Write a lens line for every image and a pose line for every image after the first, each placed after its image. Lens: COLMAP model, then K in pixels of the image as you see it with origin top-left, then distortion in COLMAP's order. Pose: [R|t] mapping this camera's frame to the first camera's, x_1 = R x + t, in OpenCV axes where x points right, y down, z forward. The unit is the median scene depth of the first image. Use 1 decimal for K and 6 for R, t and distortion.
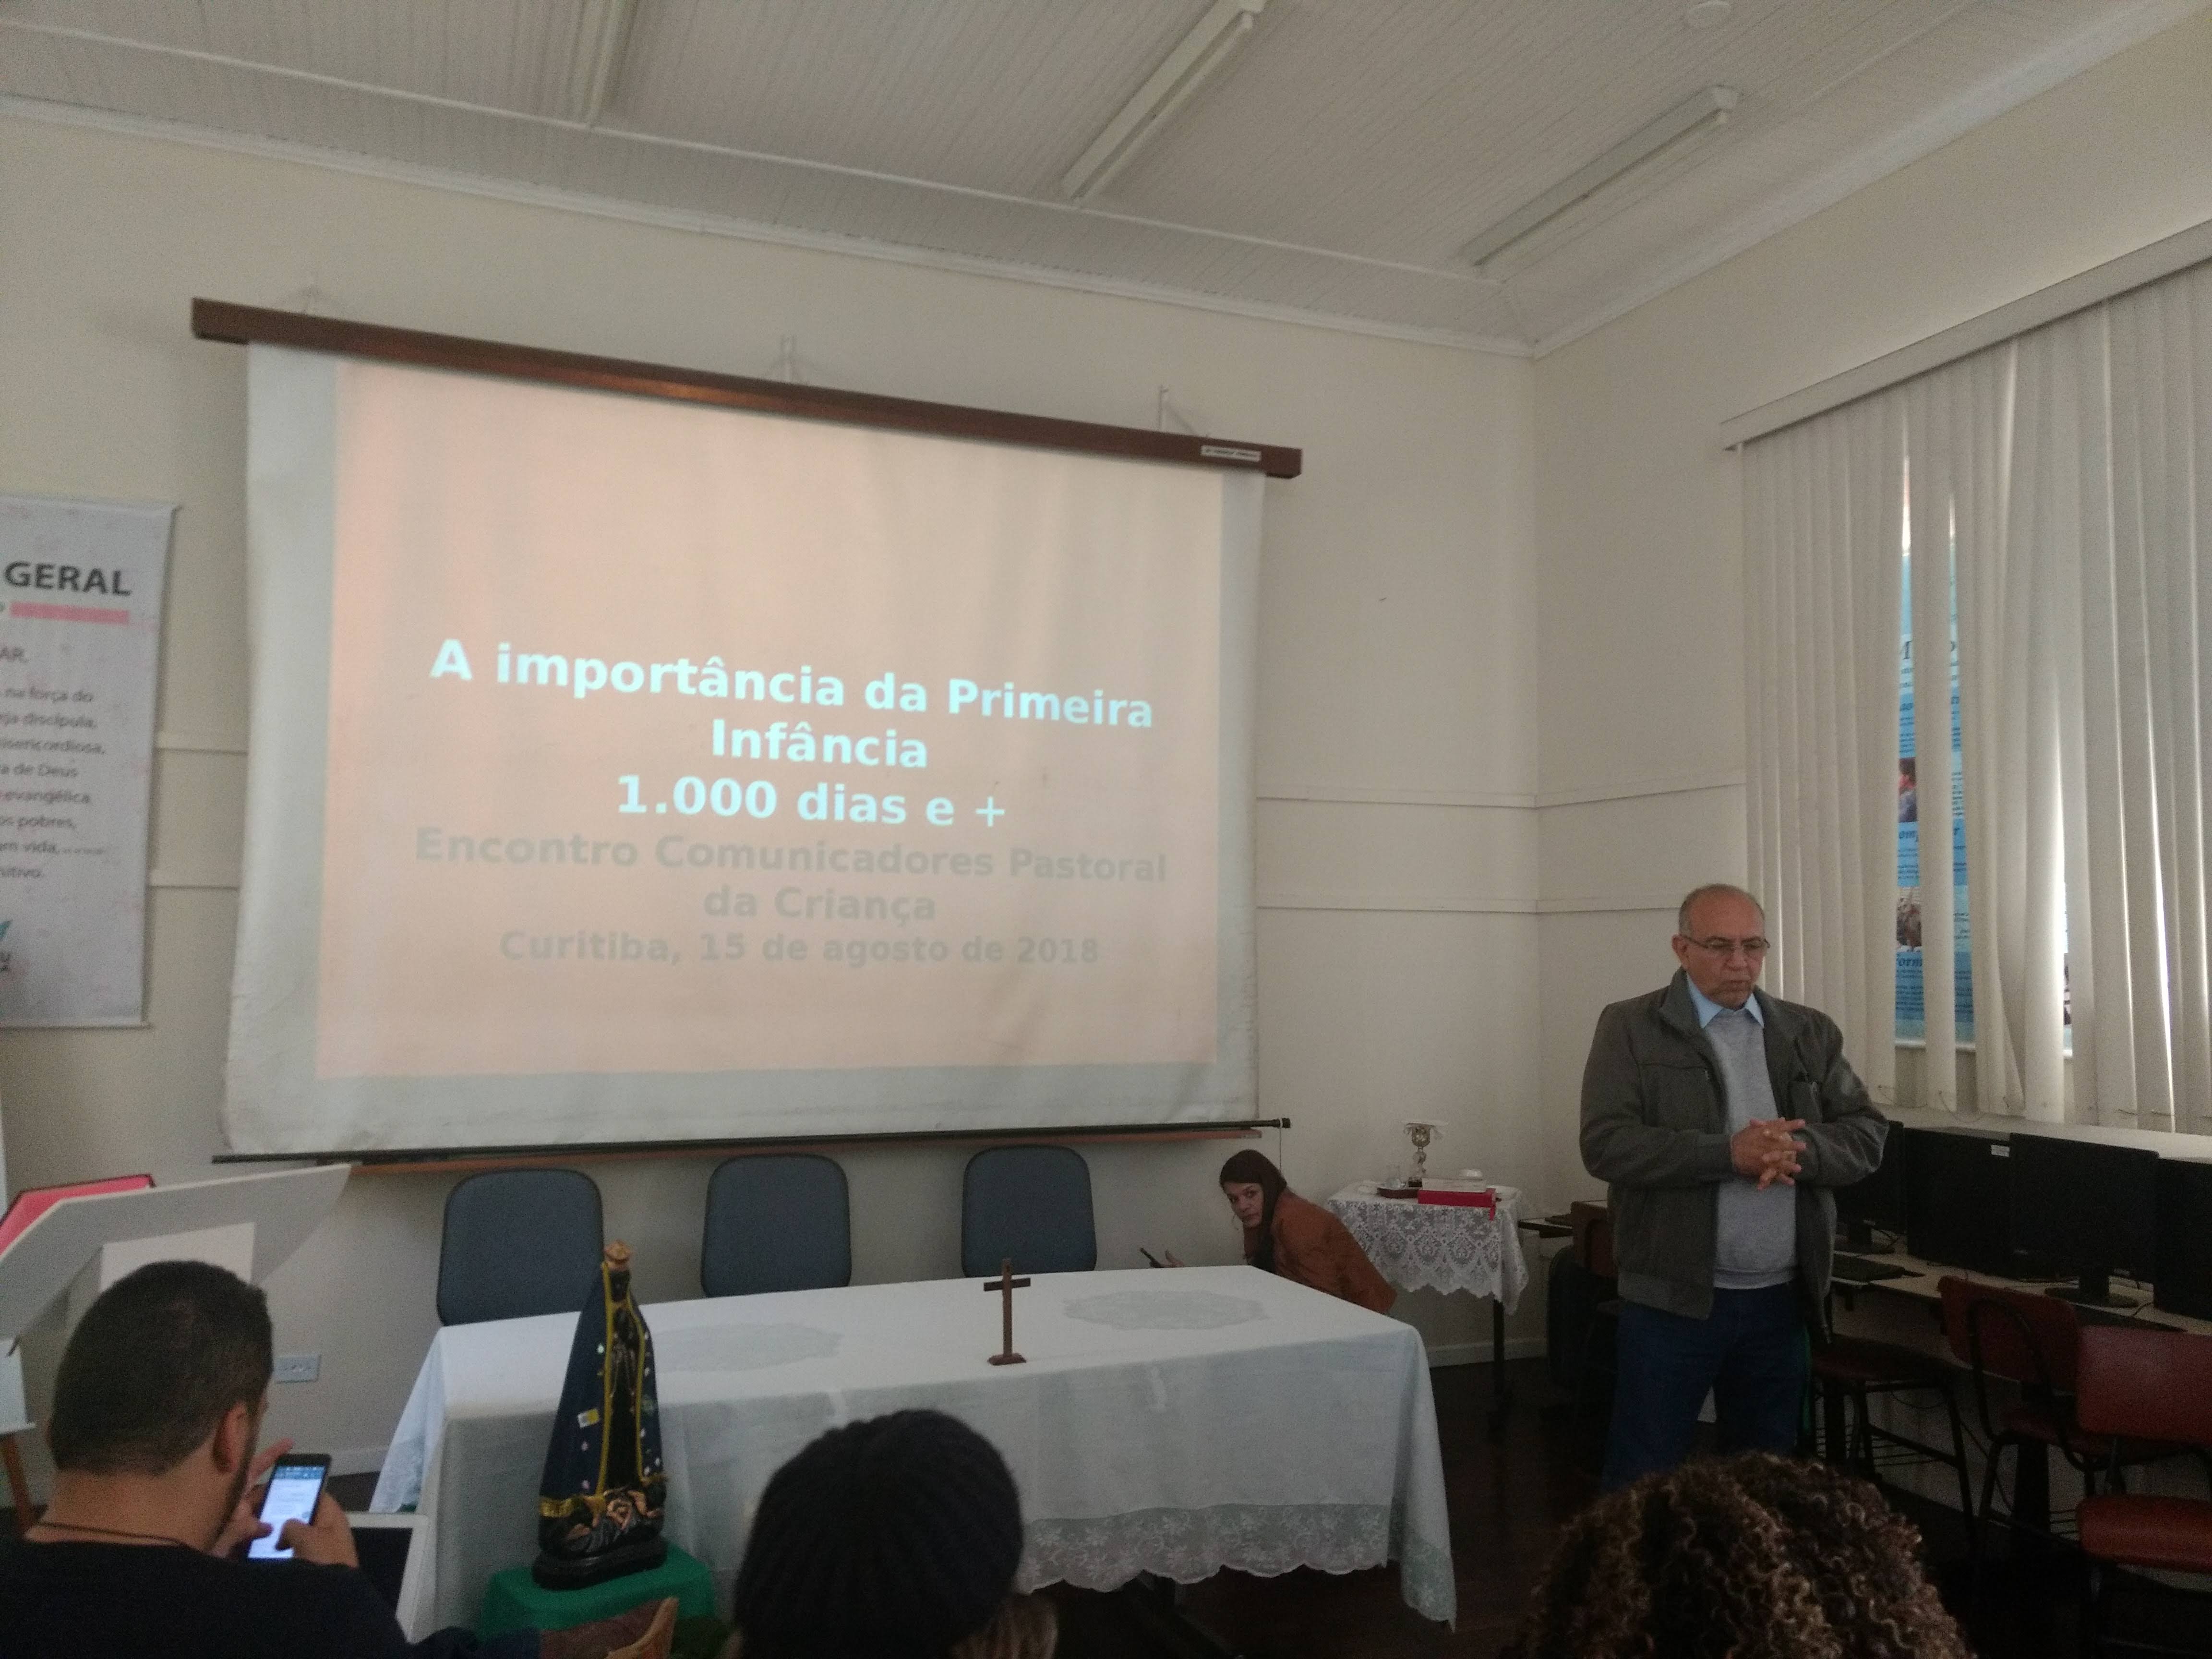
lens RADIAL K [[1725.3, 0, 1104.5], [0, 1725.3, 824.3], [0, 0, 1]] dist [0.010522, 0.002603]
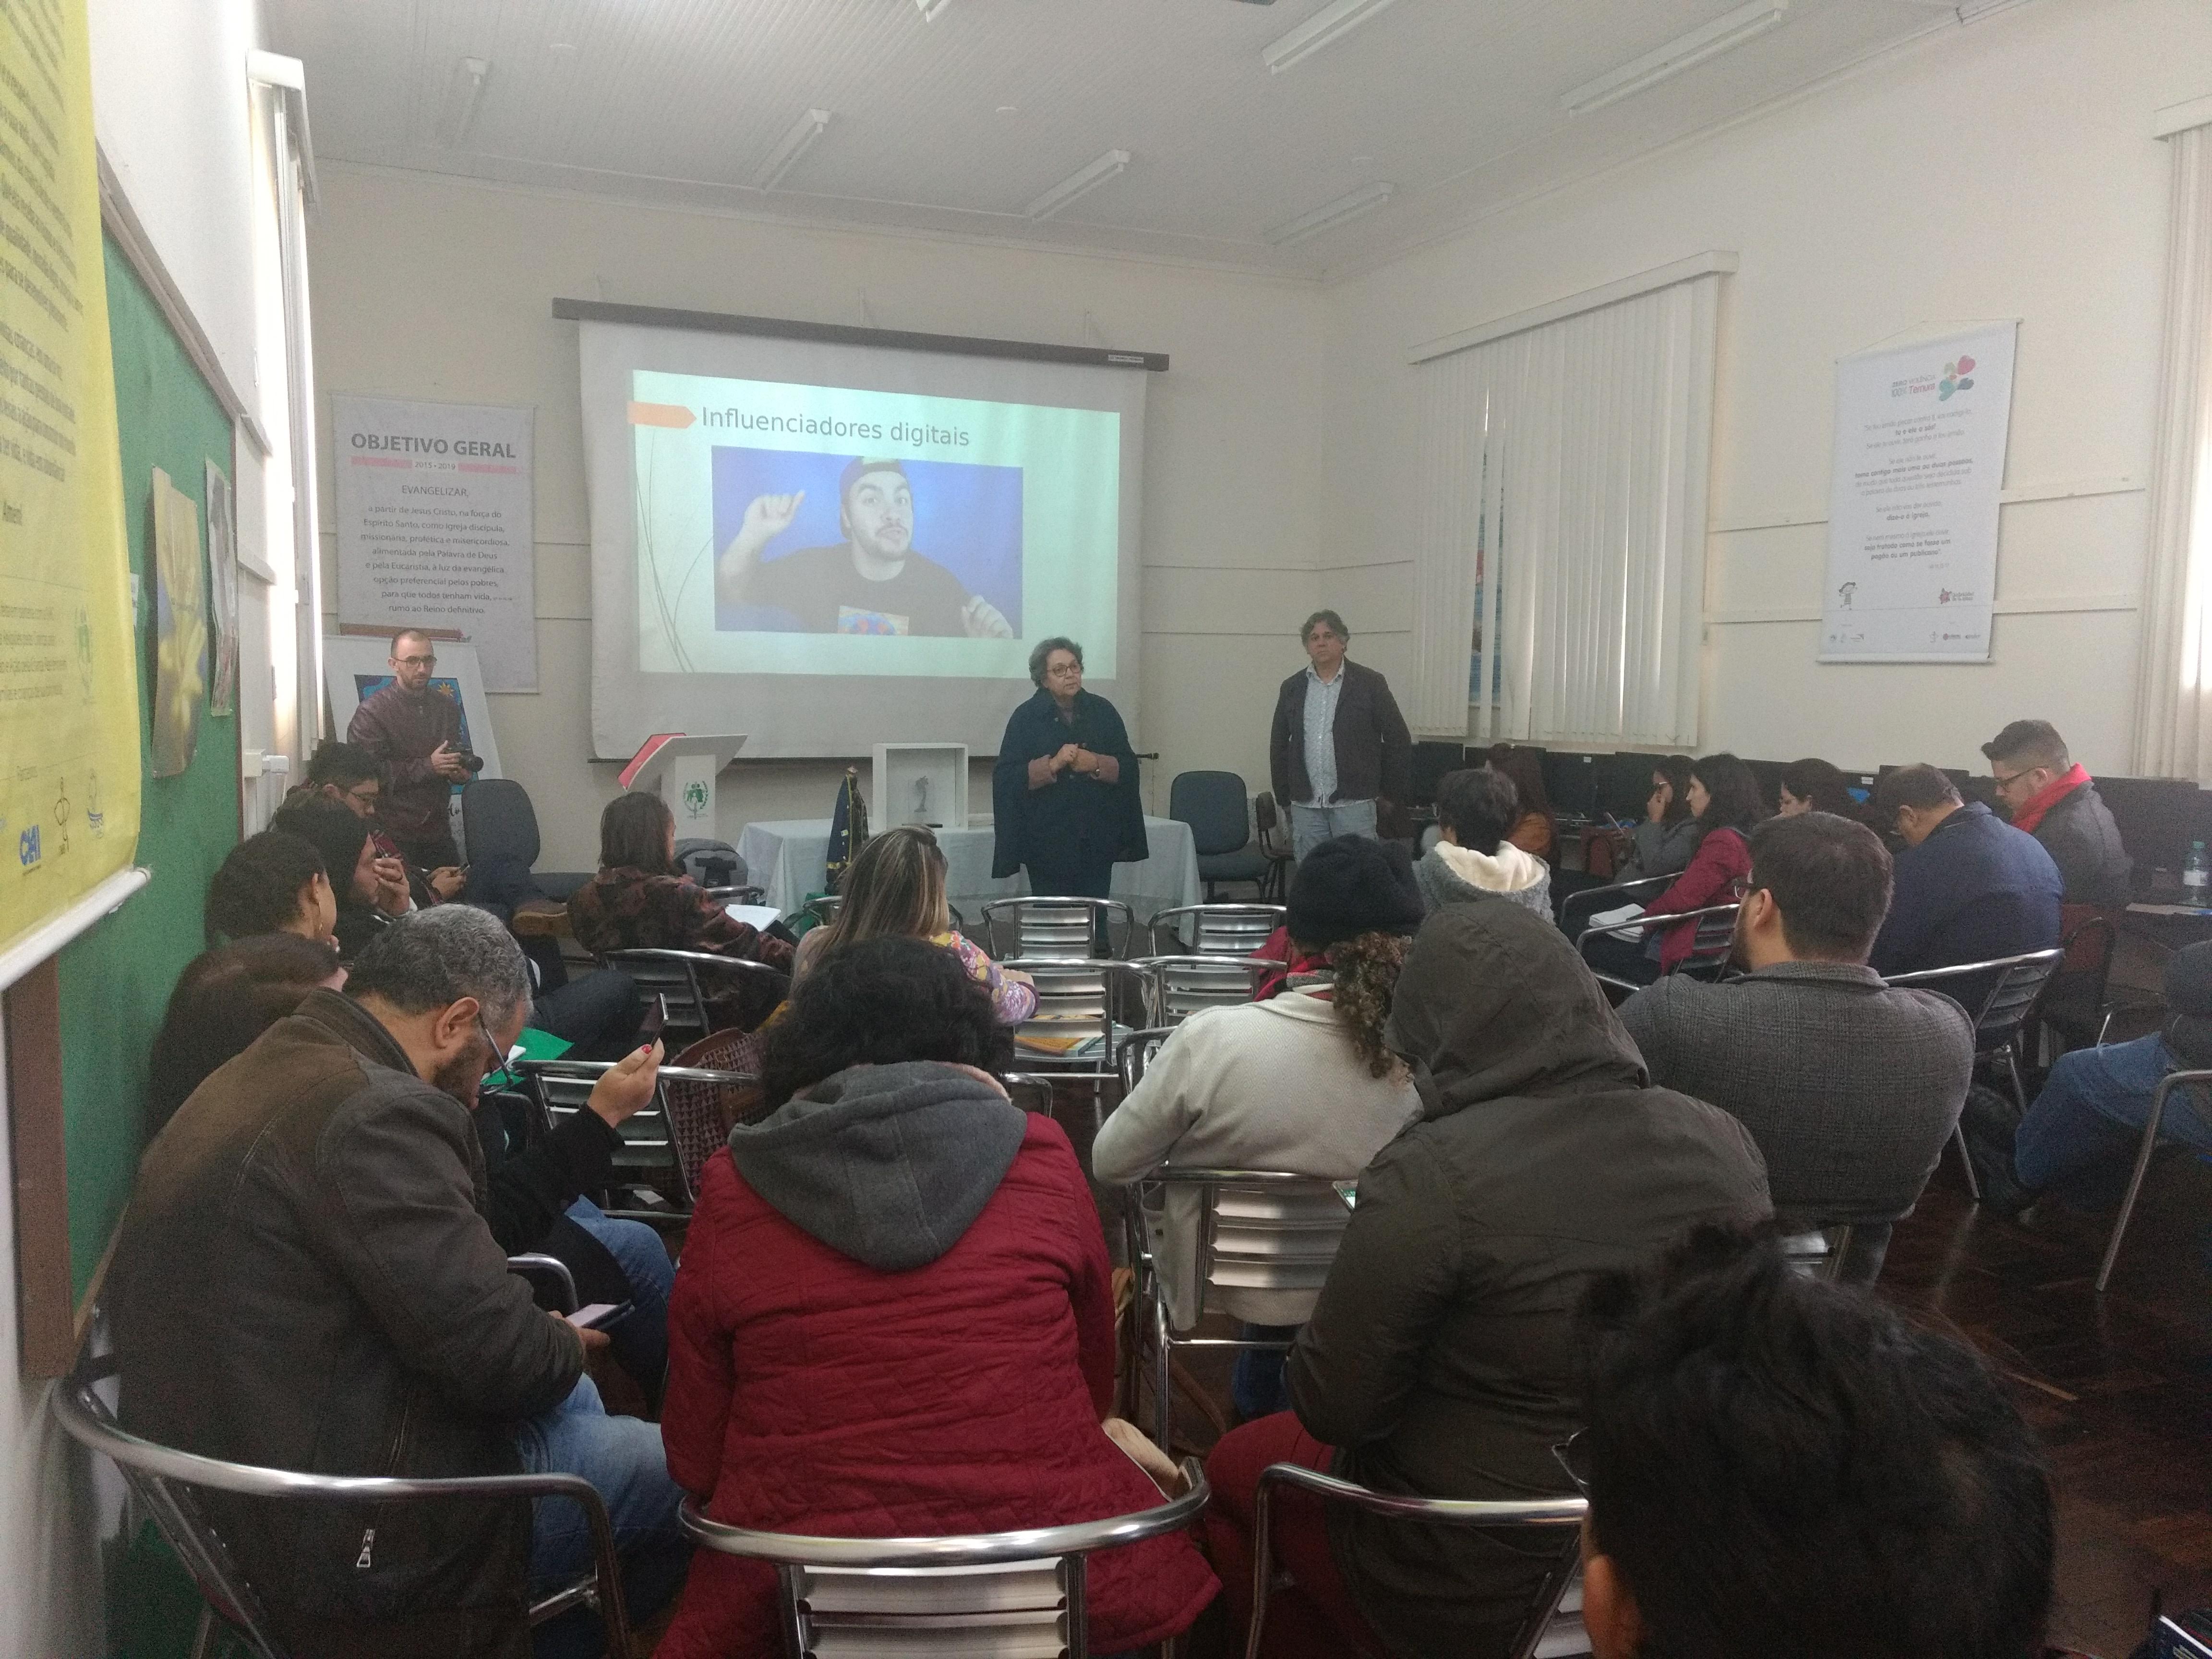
lens RADIAL K [[1725.3, 0, 1109.2], [0, 1725.3, 826.9], [0, 0, 1]] dist [0.010522, 0.002603]
pose [[0.999720, 0.001508, 0.023620, 0.021688], [-0.005451, 0.985806, 0.167798, -0.058653], [-0.023032, -0.167880, 0.985538, -0.897121]]
